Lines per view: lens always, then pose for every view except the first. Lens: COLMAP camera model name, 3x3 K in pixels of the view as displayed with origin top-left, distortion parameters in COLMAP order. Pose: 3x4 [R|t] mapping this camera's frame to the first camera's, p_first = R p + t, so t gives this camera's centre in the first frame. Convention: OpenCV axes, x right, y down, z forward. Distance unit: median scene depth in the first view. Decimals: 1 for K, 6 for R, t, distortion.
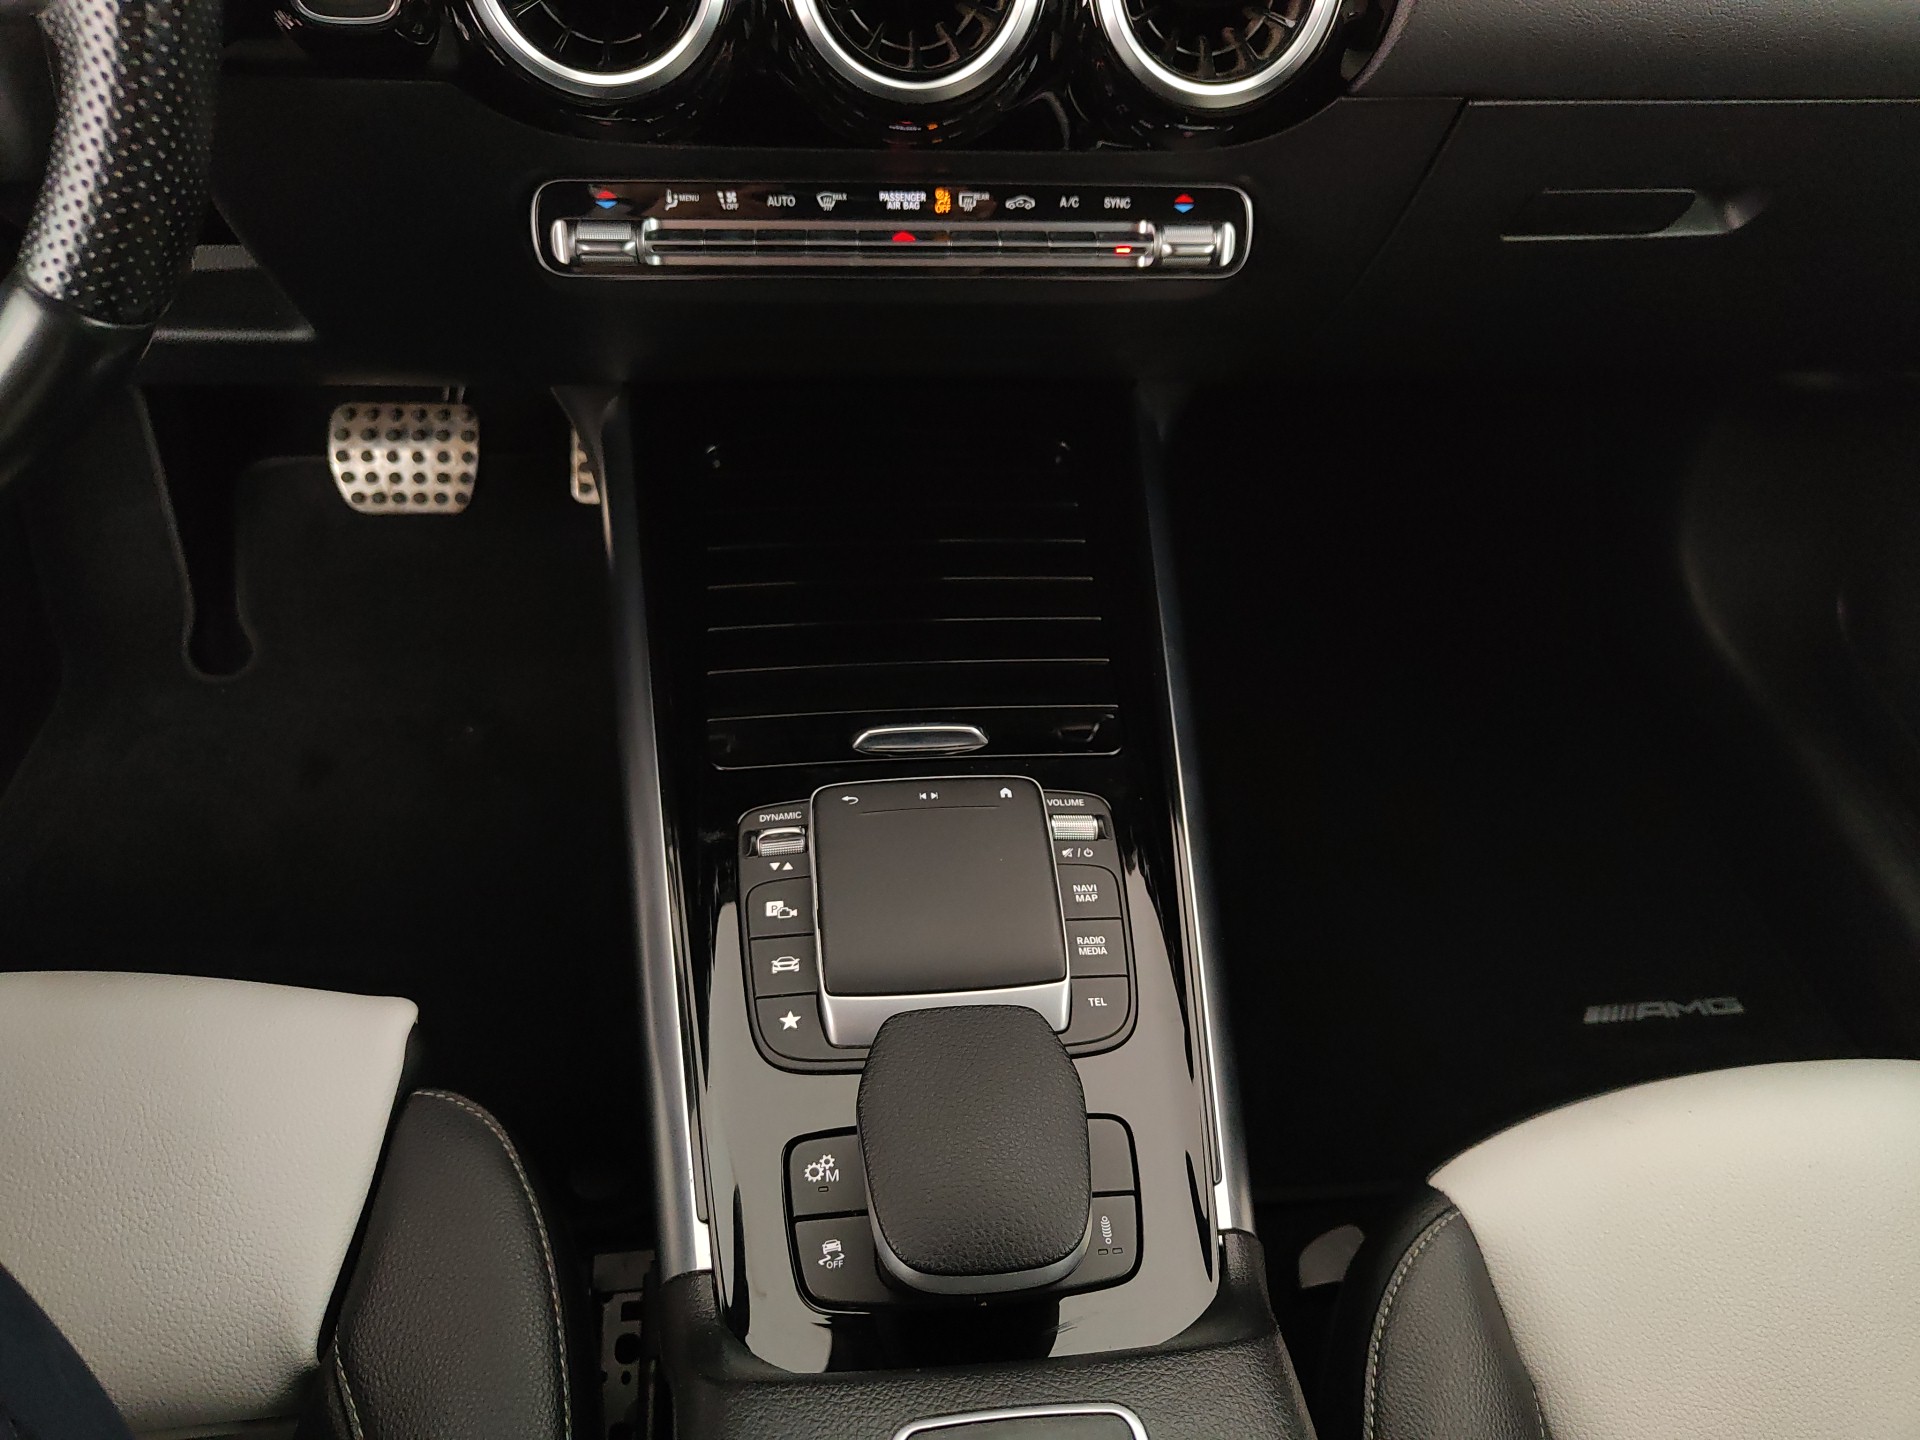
lens RADIAL K [[1397.1, 0, 982.1], [0, 1397.1, 726.7], [0, 0, 1]] dist [0.017166, -0.025095]
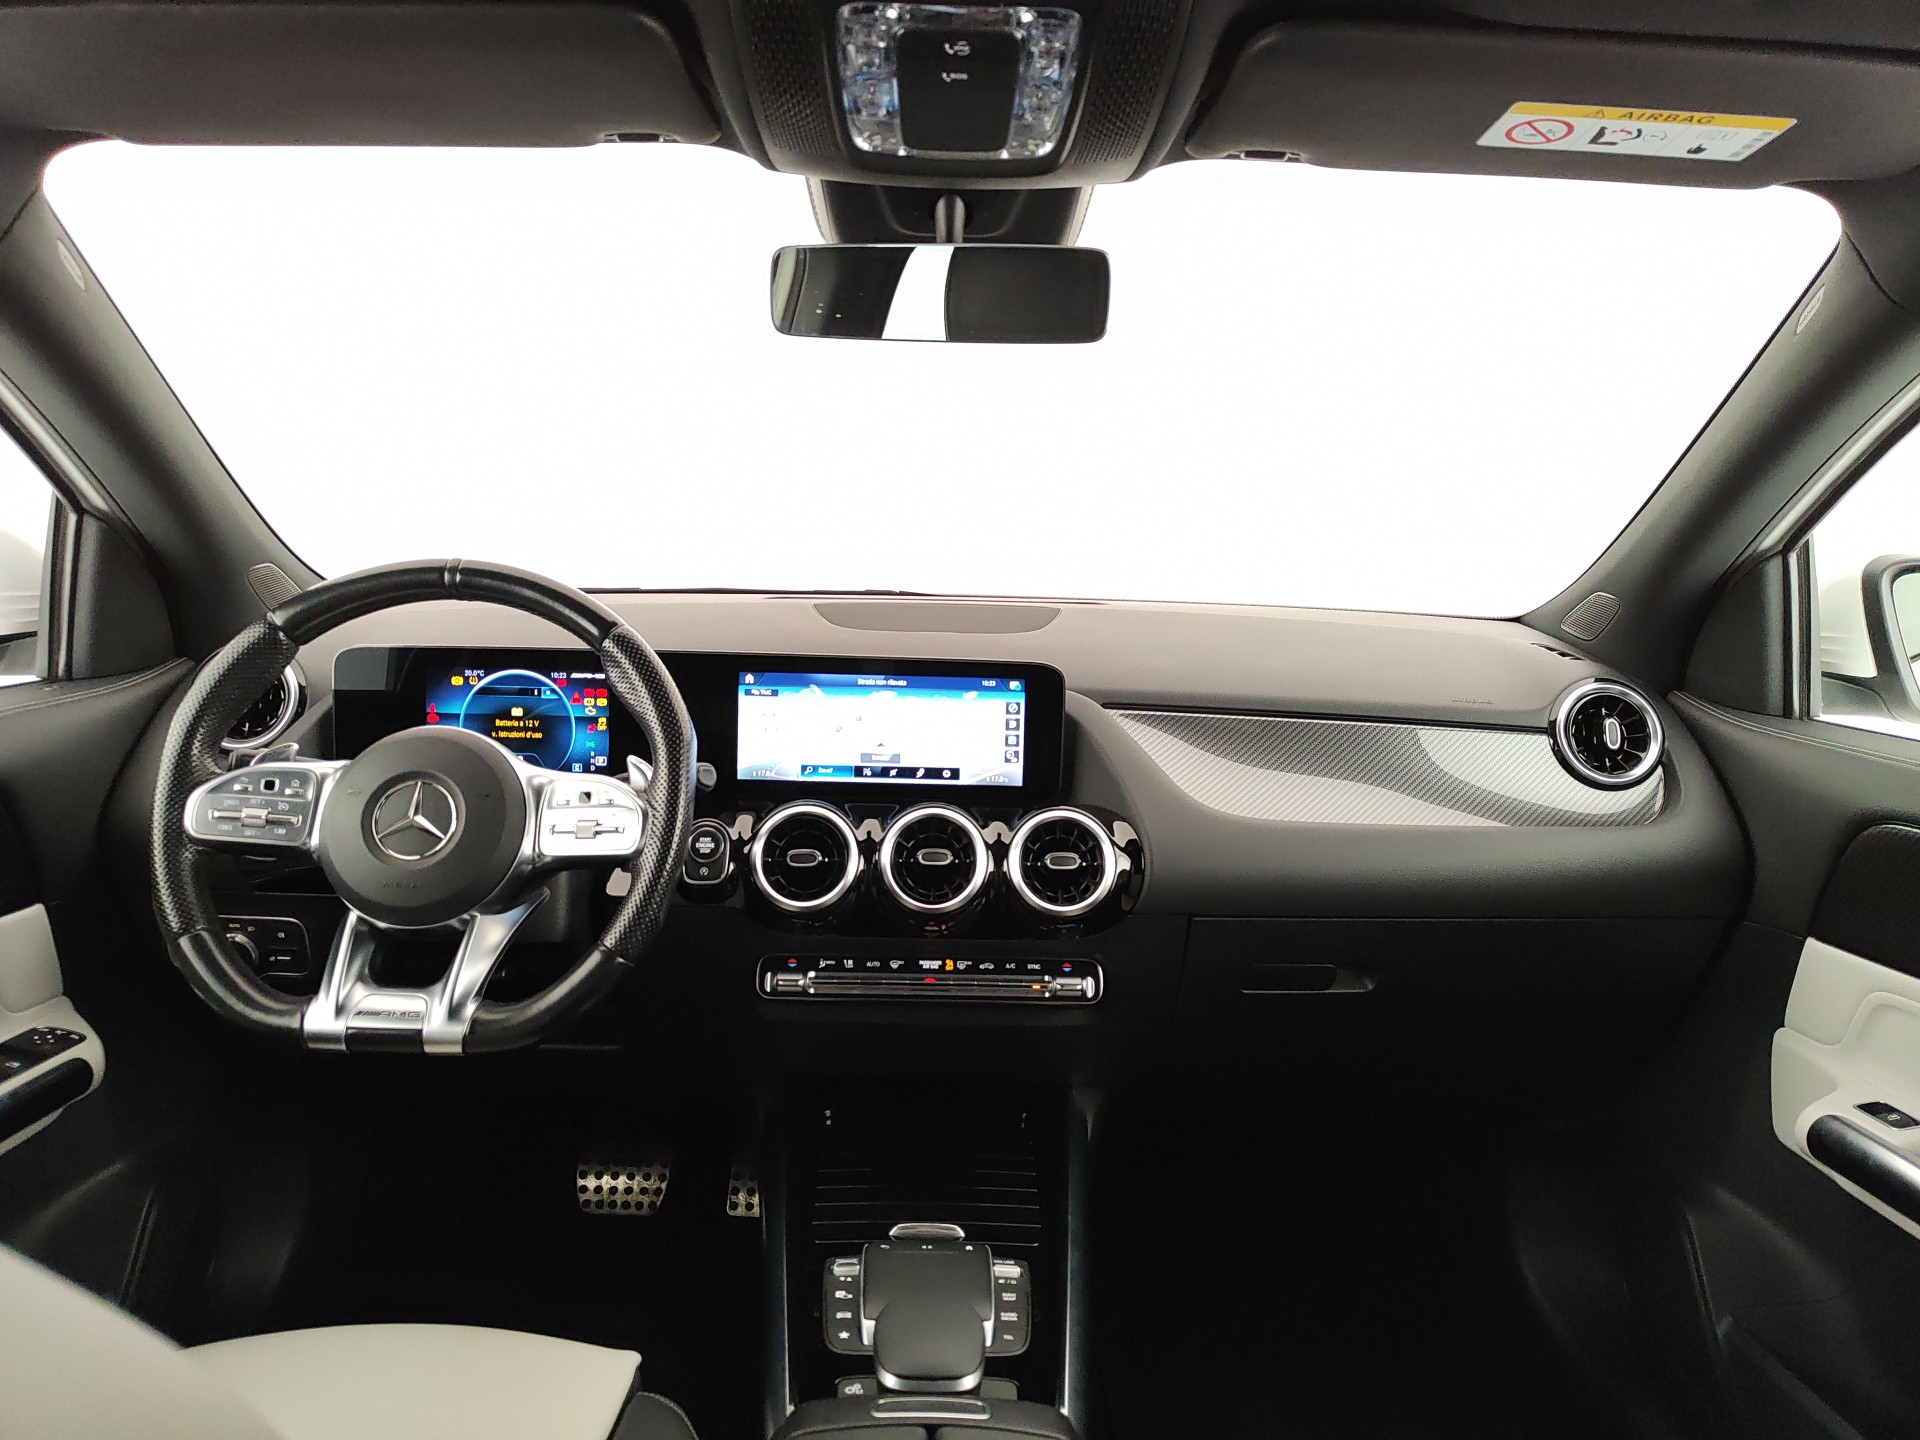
lens RADIAL K [[1397.1, 0, 963.0], [0, 1397.1, 685.4], [0, 0, 1]] dist [0.017166, -0.025095]
pose [[0.996388, -0.023109, -0.081710, 0.173333], [-0.033994, 0.773229, -0.633215, 0.627399], [0.077814, 0.633705, 0.769651, -0.878422]]
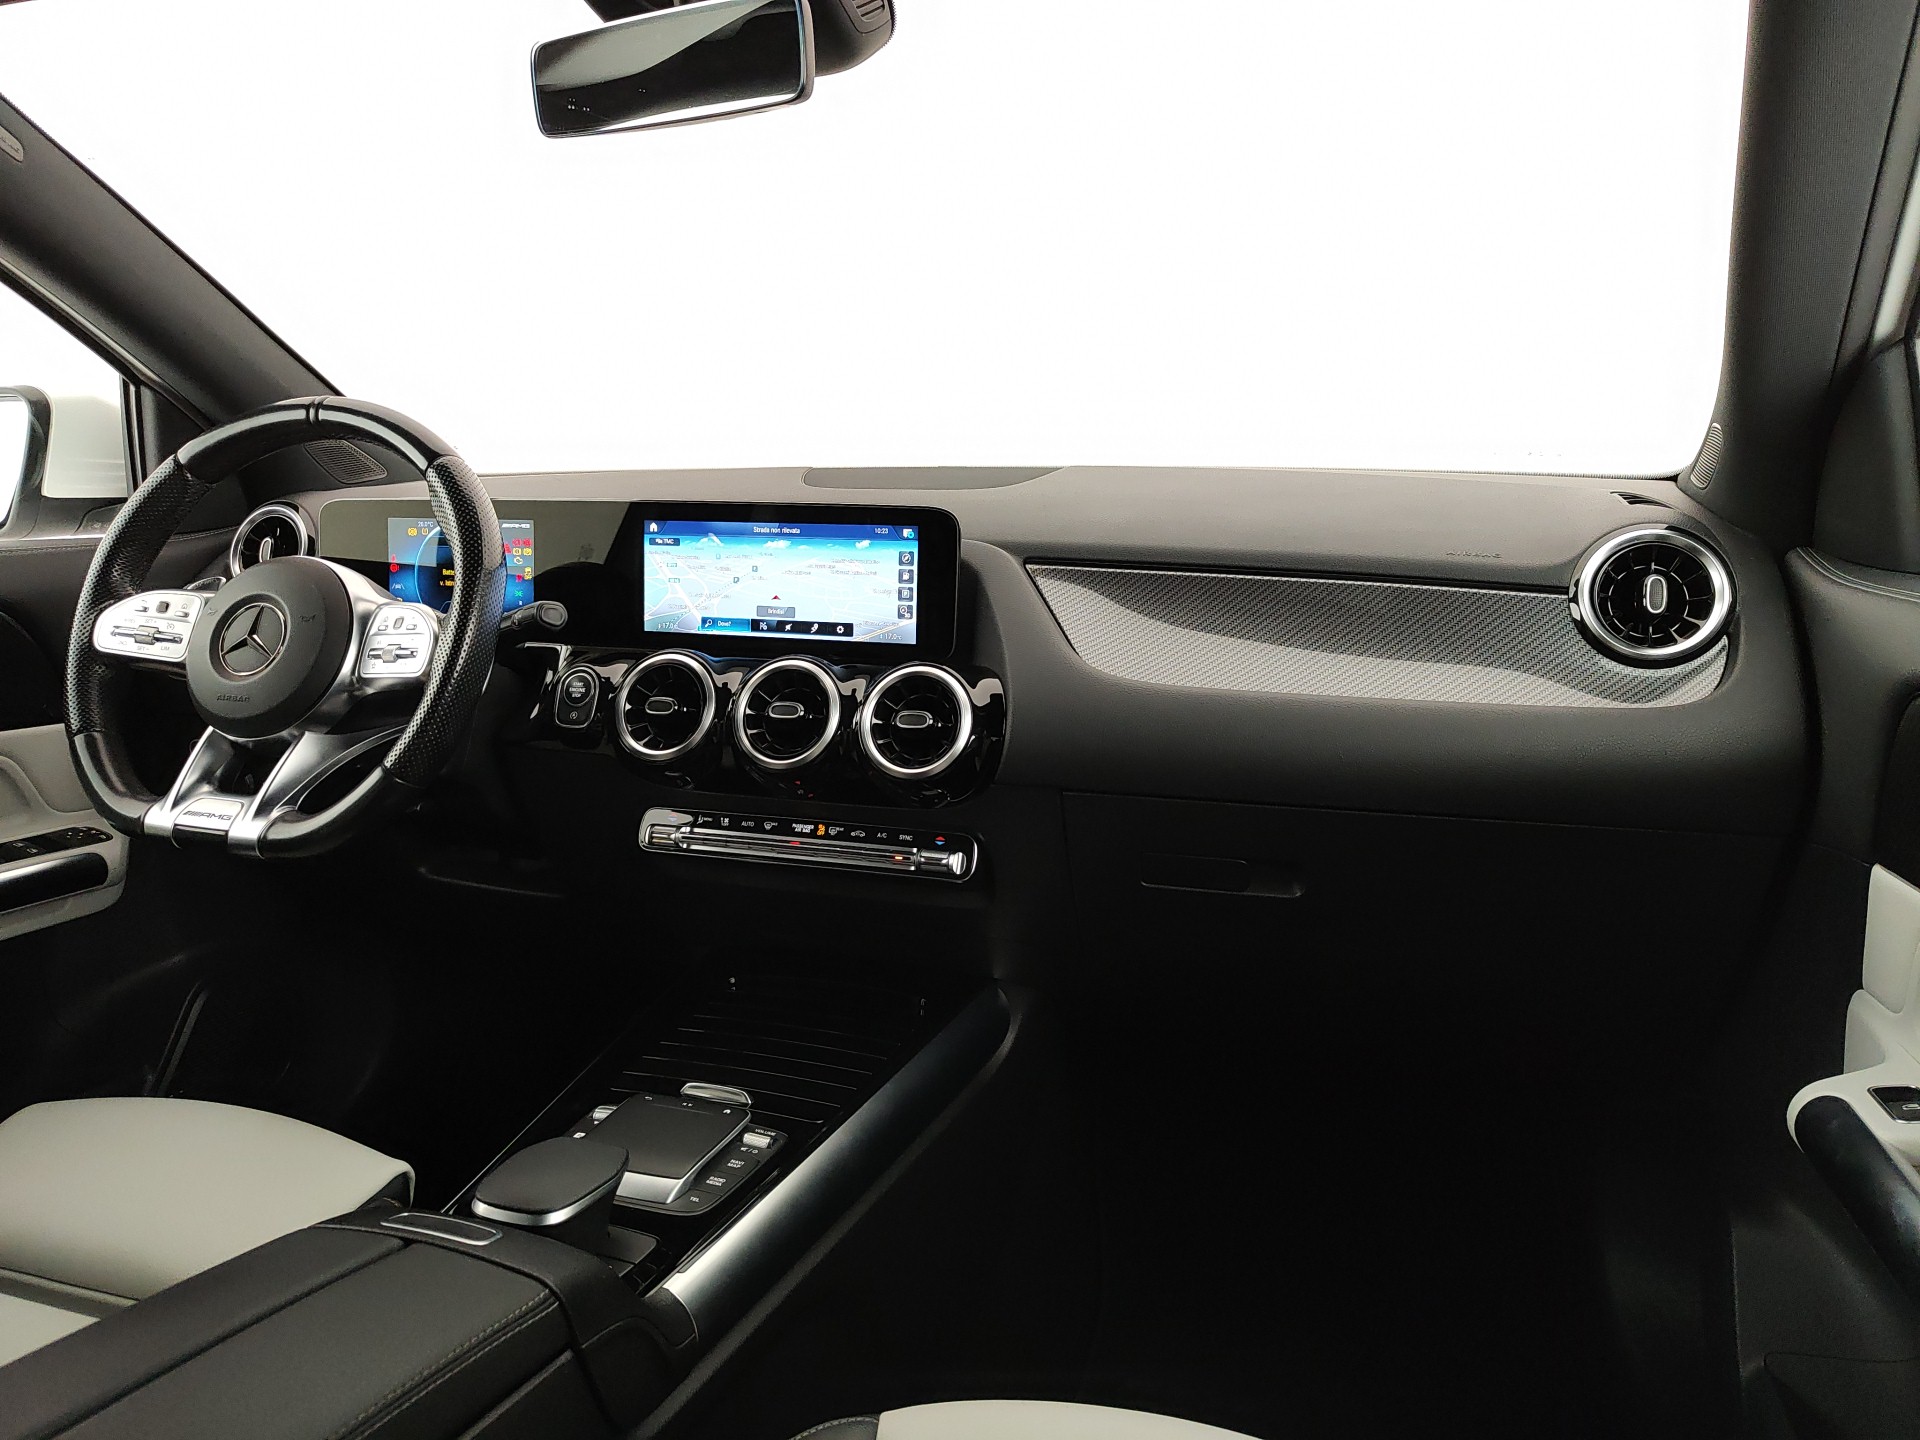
lens RADIAL K [[1397.1, 0, 965.7], [0, 1397.1, 706.2], [0, 0, 1]] dist [0.017166, -0.025095]
pose [[0.906034, 0.013494, -0.422990, 0.983250], [-0.267966, 0.791902, -0.548713, 0.509475], [0.327562, 0.610499, 0.721106, -0.455223]]
